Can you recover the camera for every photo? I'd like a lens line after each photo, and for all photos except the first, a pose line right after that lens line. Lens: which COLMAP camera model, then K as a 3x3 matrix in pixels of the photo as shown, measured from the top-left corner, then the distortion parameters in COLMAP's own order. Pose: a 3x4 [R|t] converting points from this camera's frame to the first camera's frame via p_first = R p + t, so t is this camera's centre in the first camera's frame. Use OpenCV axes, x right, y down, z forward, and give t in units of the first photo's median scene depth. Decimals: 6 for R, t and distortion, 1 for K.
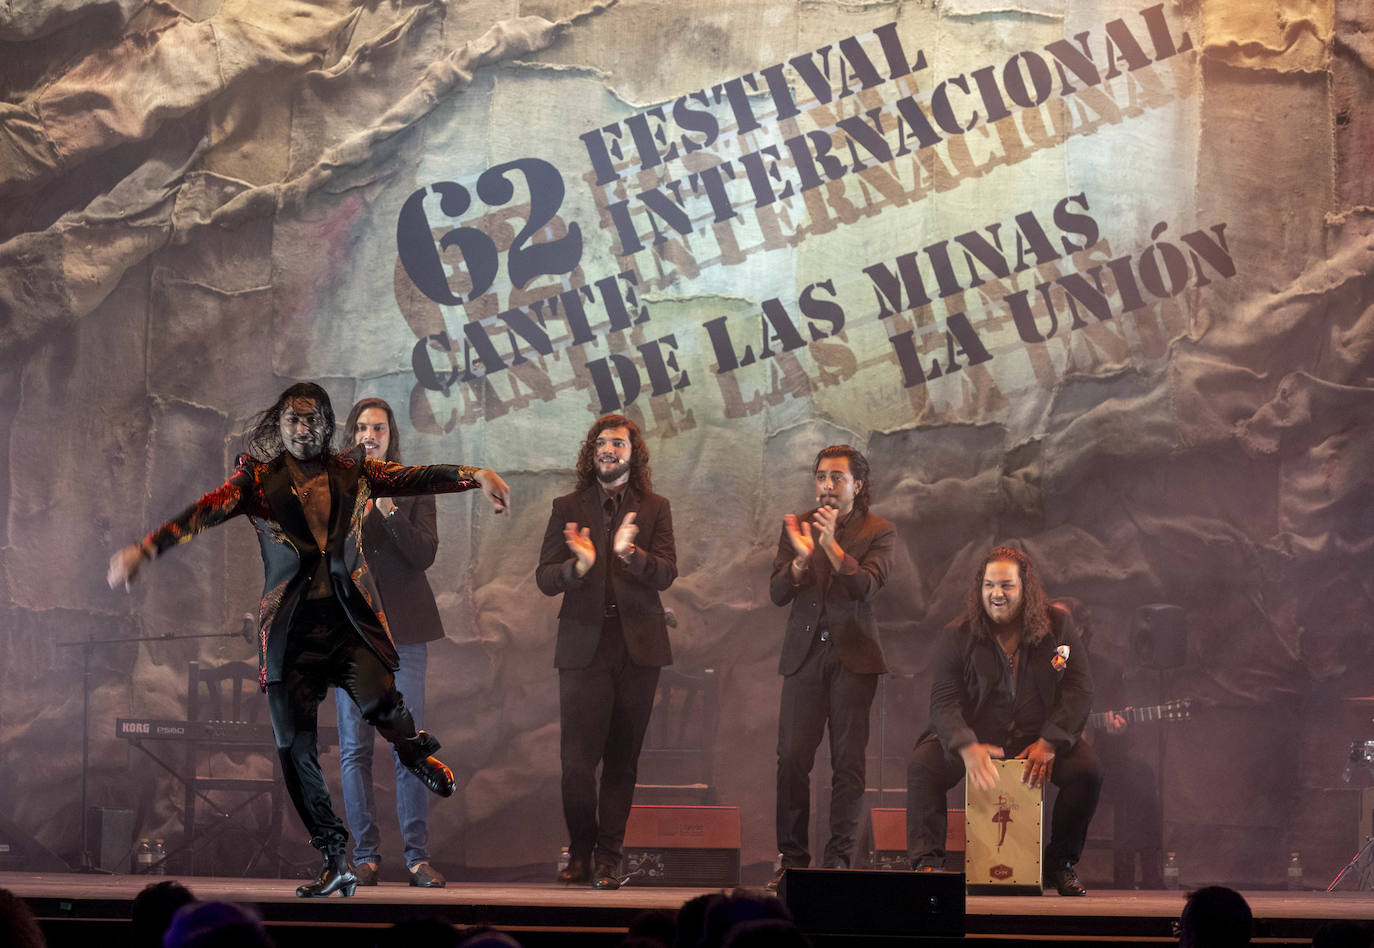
lens RADIAL K [[5676.1, 0, 668.6], [0, 5676.1, 471.8], [0, 0, 1]] dist [0.005865, -1.005677]
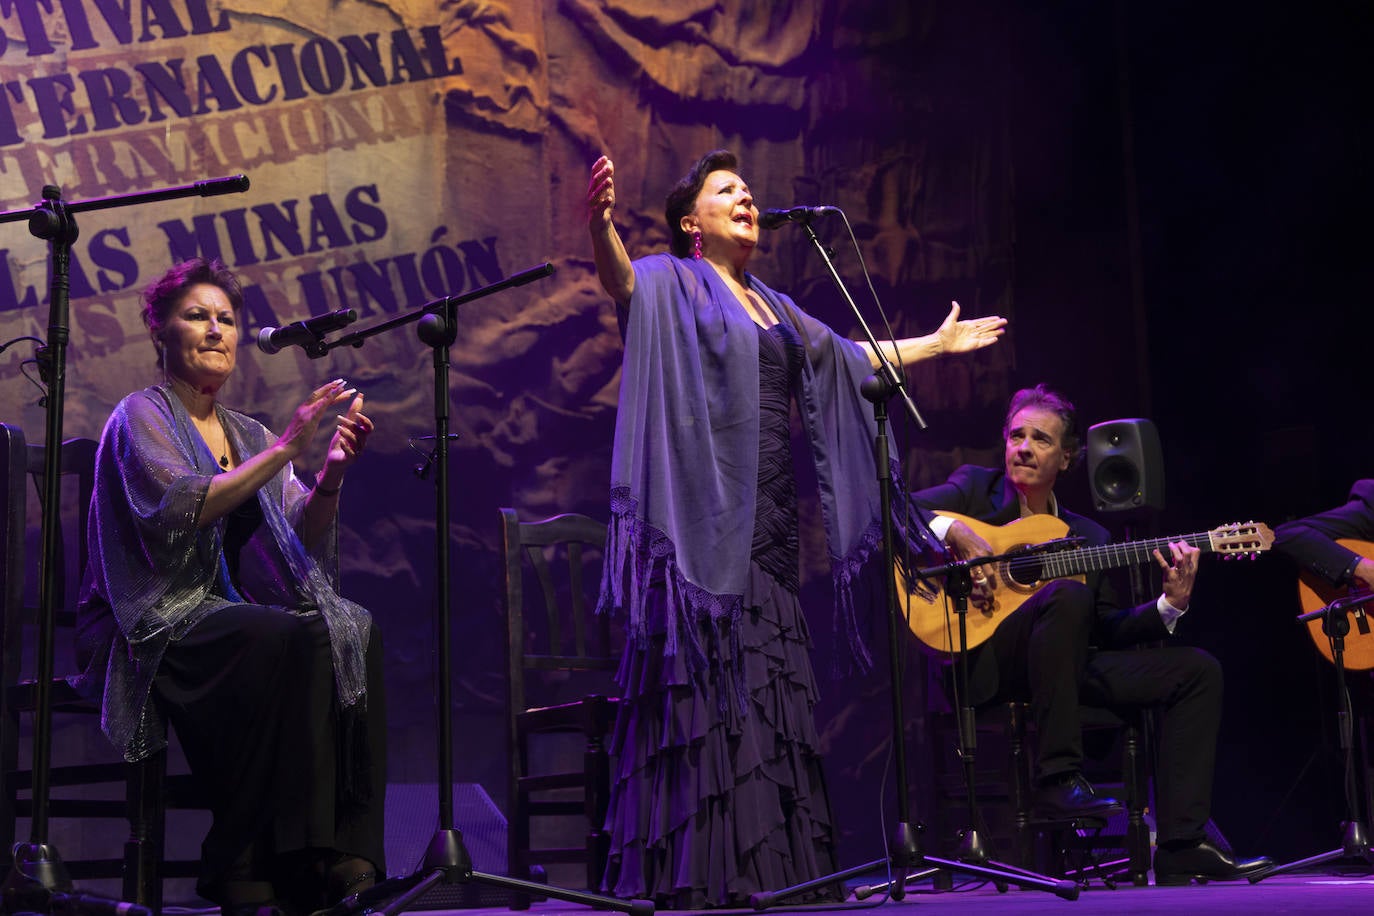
lens RADIAL K [[1901.2, 0, 687.0], [0, 1901.2, 458.0], [0, 0, 1]] dist [0.012537, 0.039704]
pose [[0.824985, 0.080189, 0.559437, -0.064111], [0.006166, 0.988547, -0.150789, 0.048552], [-0.565121, 0.127848, 0.815042, 0.695251]]
